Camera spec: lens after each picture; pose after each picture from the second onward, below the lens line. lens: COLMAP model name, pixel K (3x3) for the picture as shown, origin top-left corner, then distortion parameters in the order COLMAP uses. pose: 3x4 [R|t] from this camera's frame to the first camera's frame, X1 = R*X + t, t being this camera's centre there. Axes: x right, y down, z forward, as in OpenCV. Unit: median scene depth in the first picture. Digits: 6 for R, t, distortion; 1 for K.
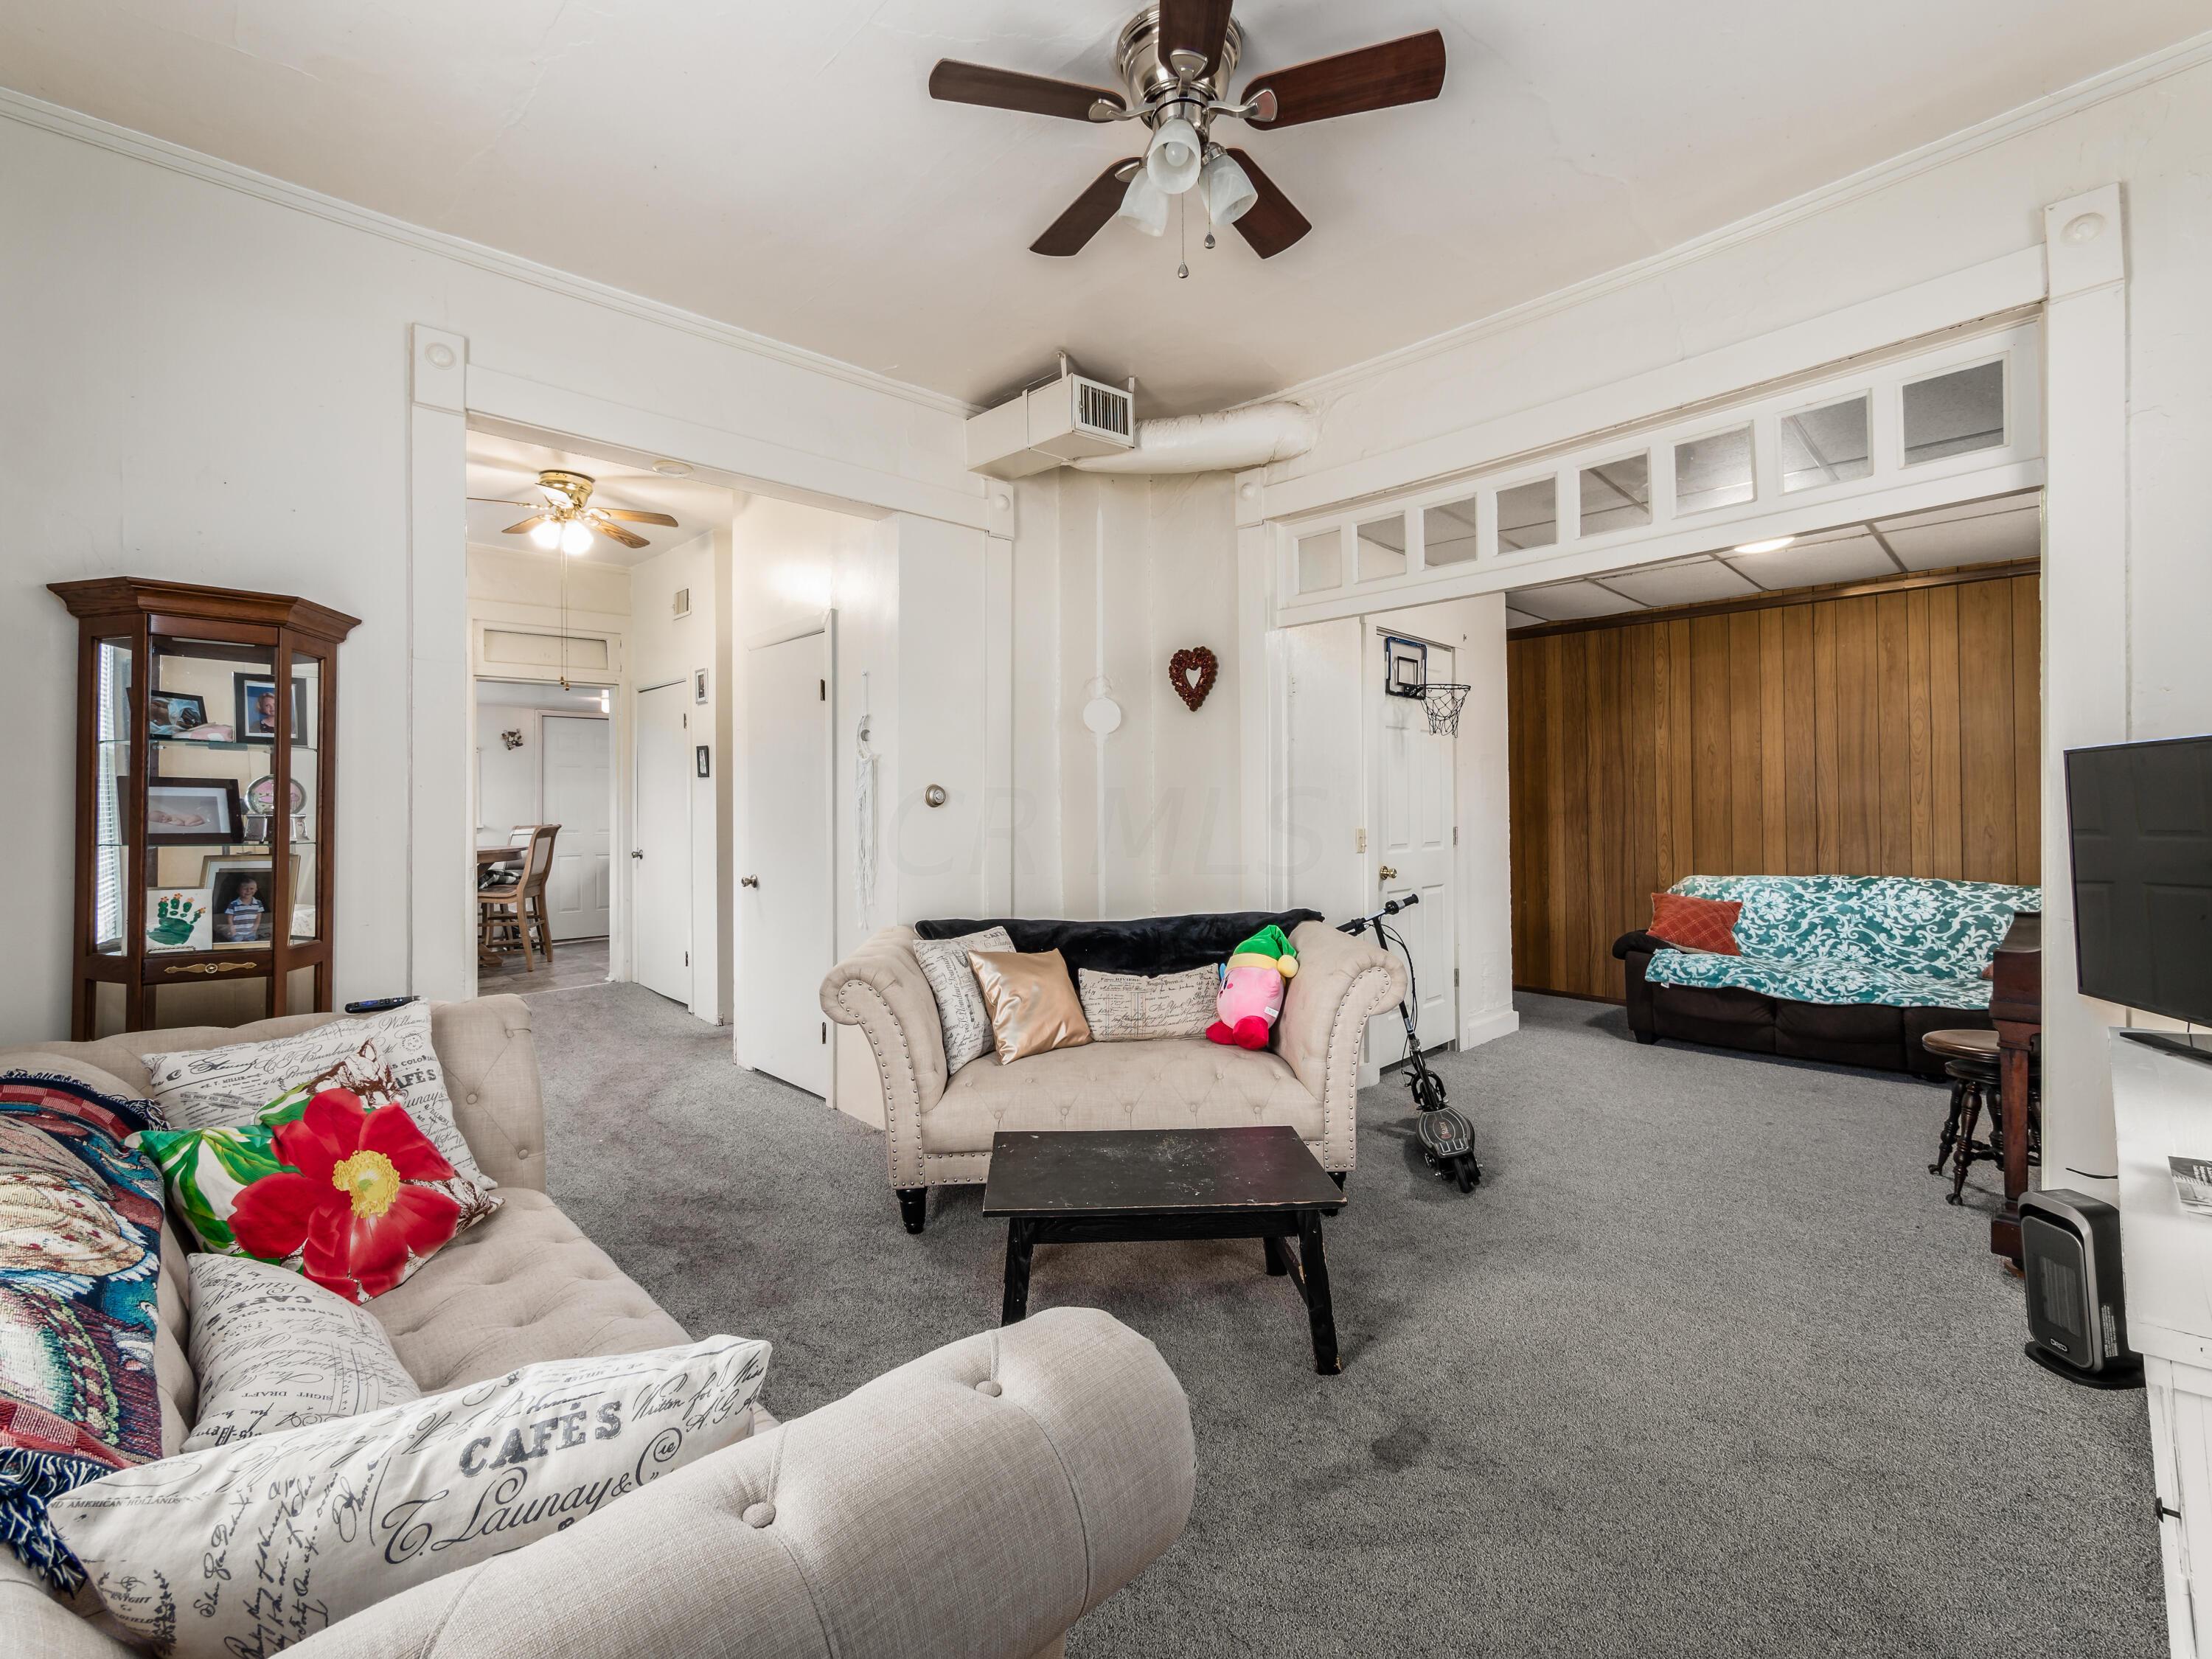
lens RADIAL K [[953.4, 0, 1088.0], [0, 953.4, 800.8], [0, 0, 1]] dist [0.000768, 0.000024]
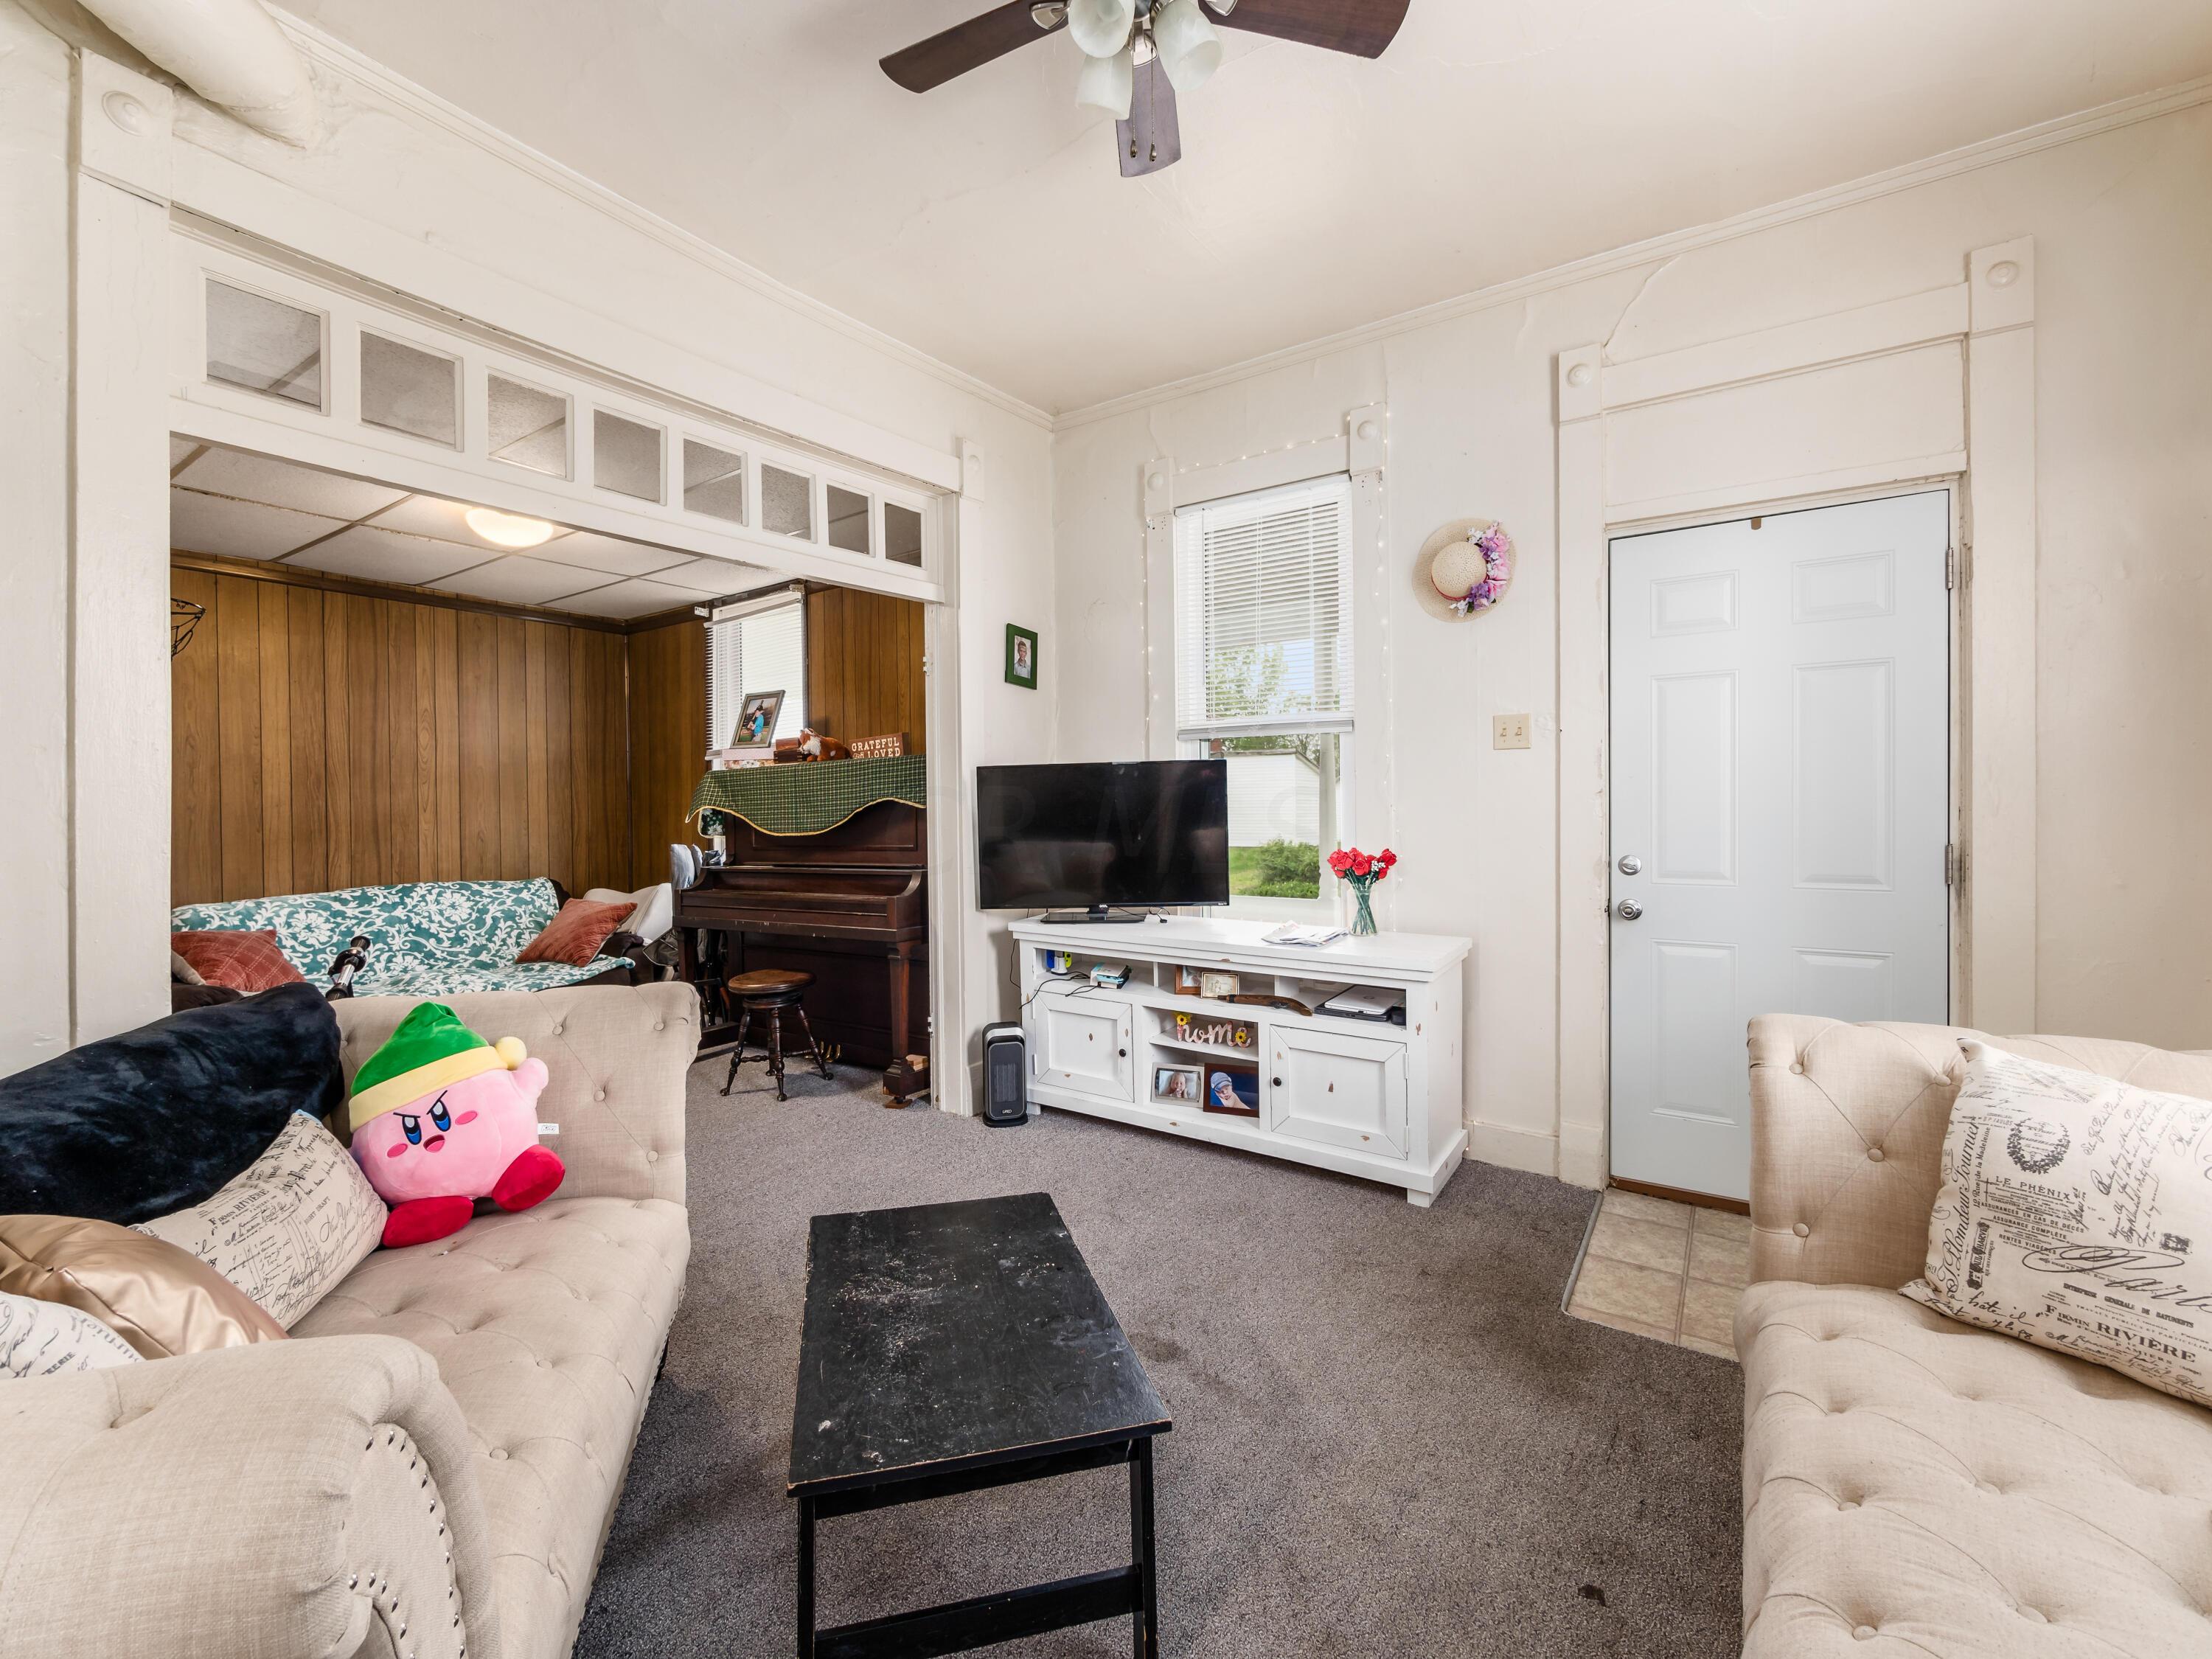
lens RADIAL K [[953.4, 0, 1105.6], [0, 953.4, 818.1], [0, 0, 1]] dist [0.000768, 0.000024]
pose [[-0.203902, 0.002172, 0.978989, -0.298543], [0.008735, 0.999962, -0.000399, 0.017084], [-0.978952, 0.008470, -0.203913, 0.491411]]
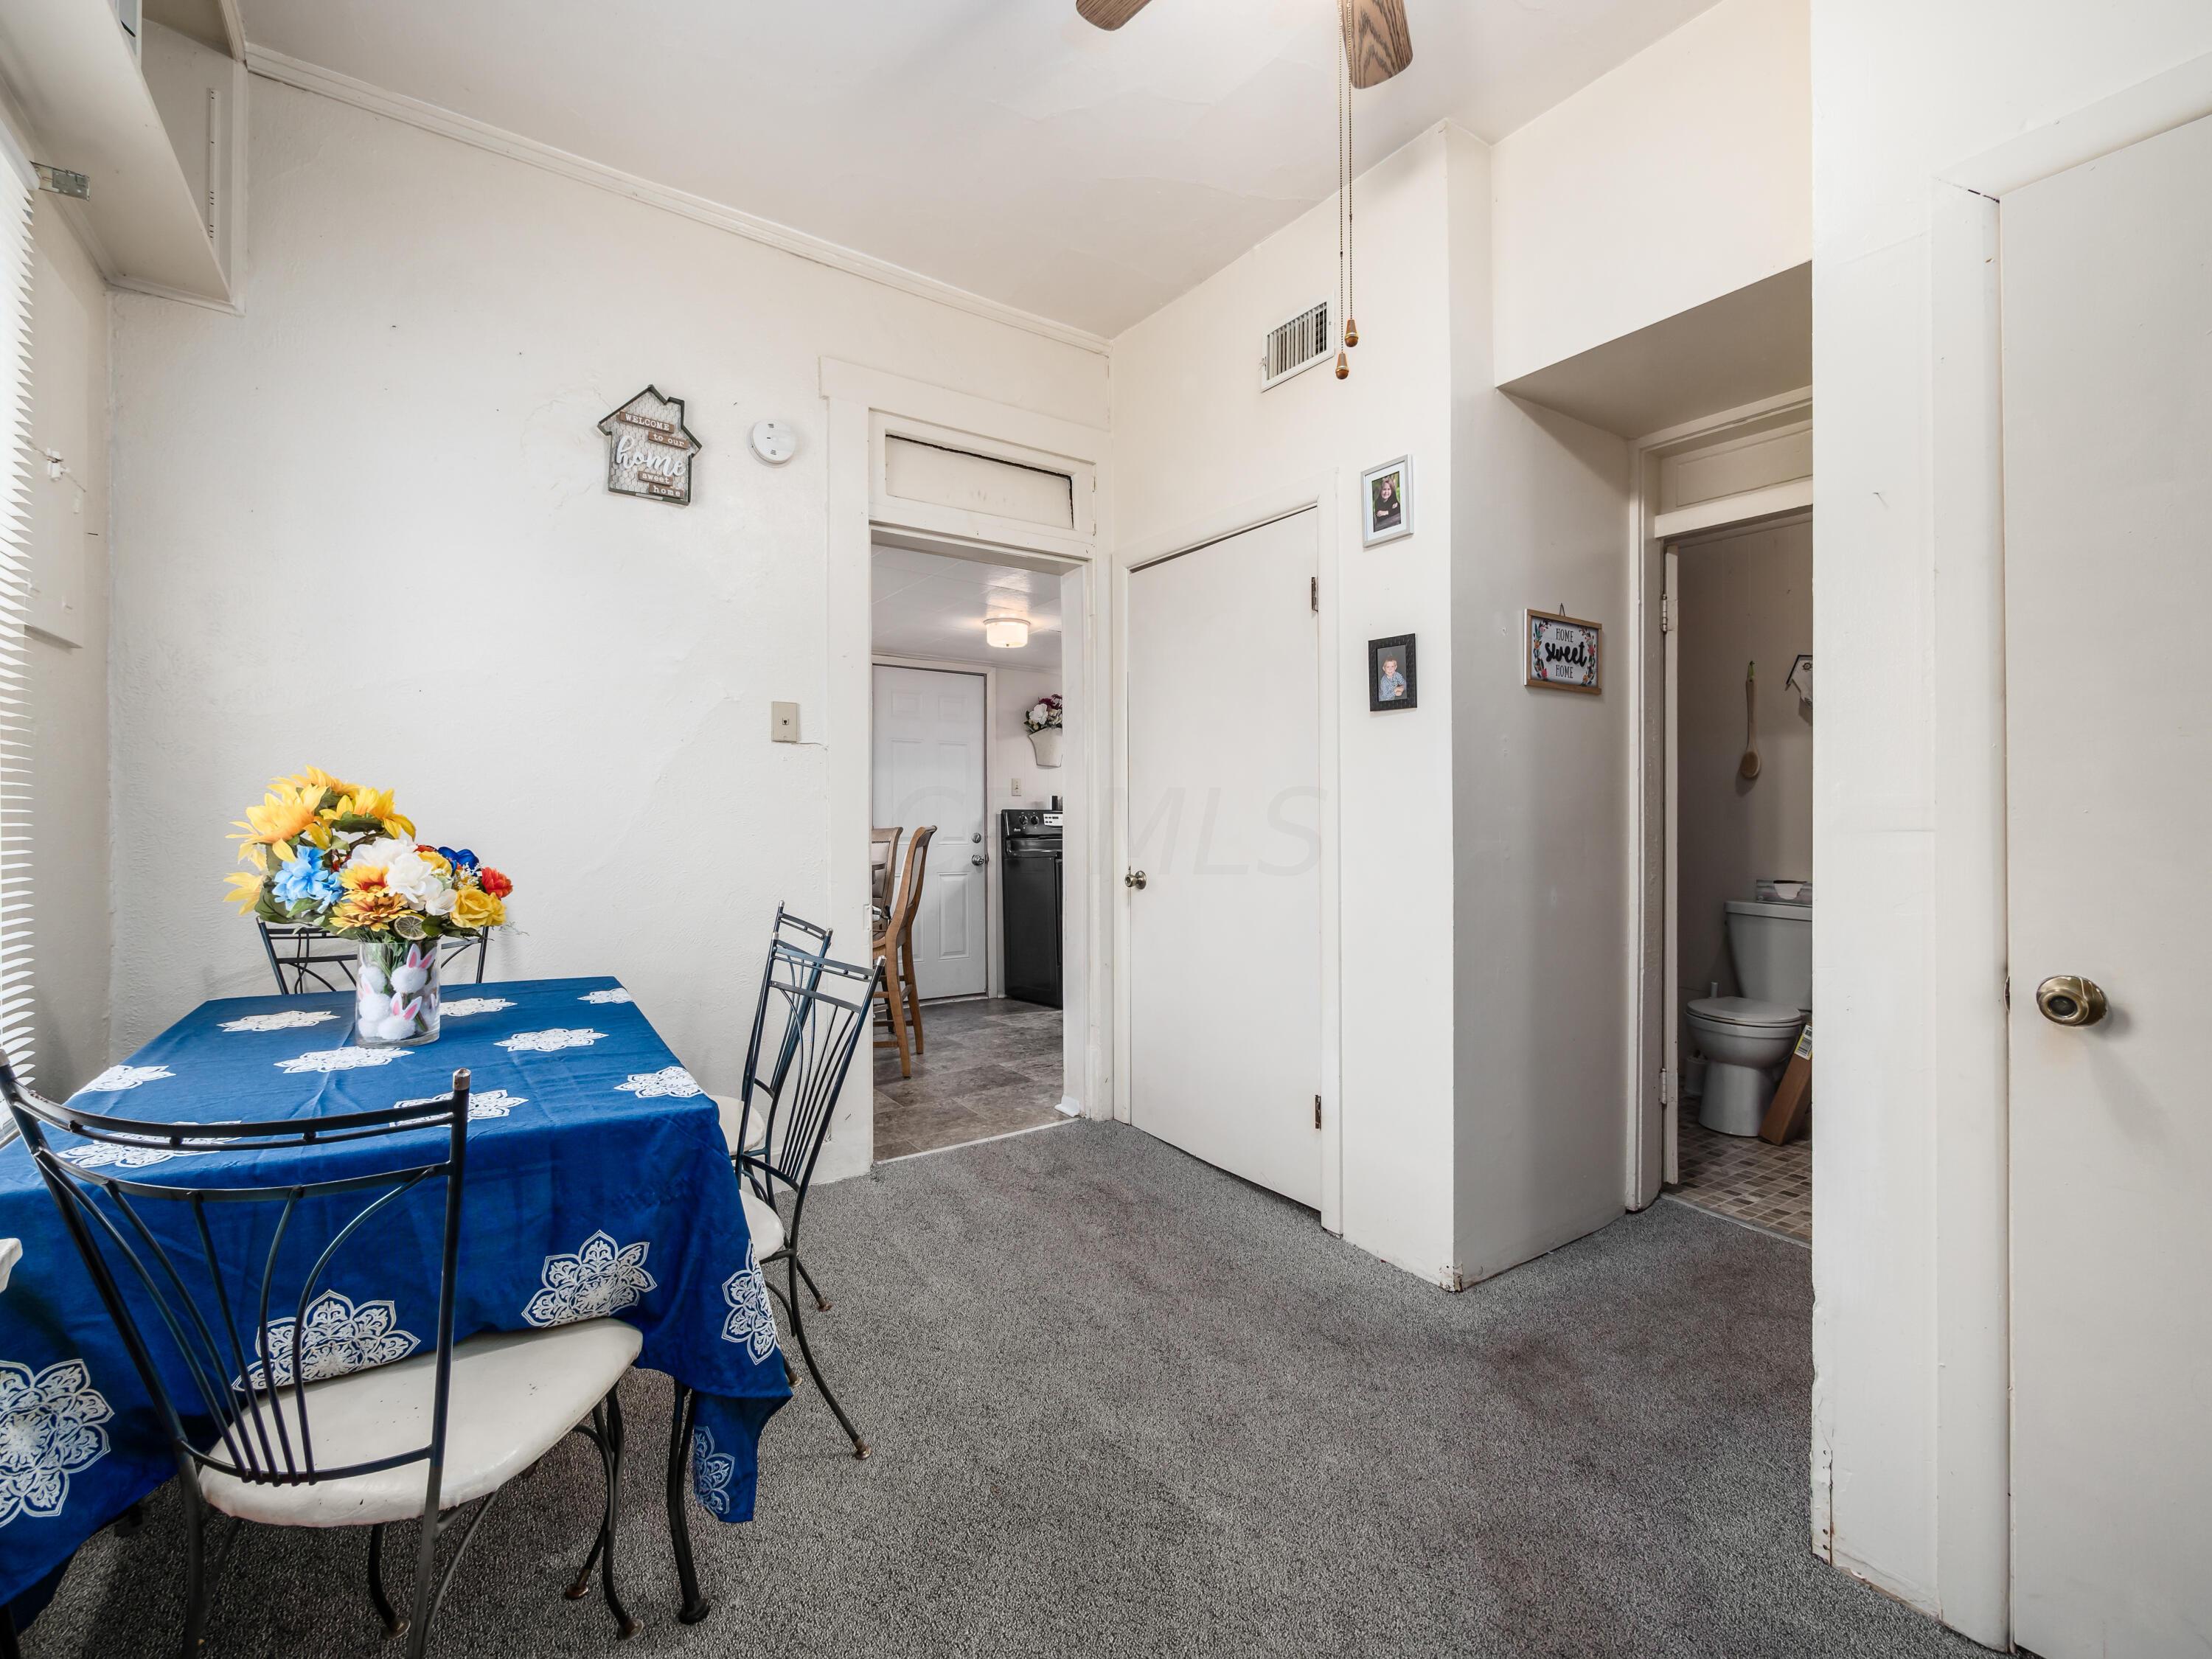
lens RADIAL K [[953.4, 0, 1090.3], [0, 953.4, 817.7], [0, 0, 1]] dist [0.000768, 0.000024]
pose [[0.984497, -0.000430, -0.175400, -0.530347], [0.000260, 0.999999, -0.000996, 0.029819], [0.175400, 0.000935, 0.984497, 0.634183]]
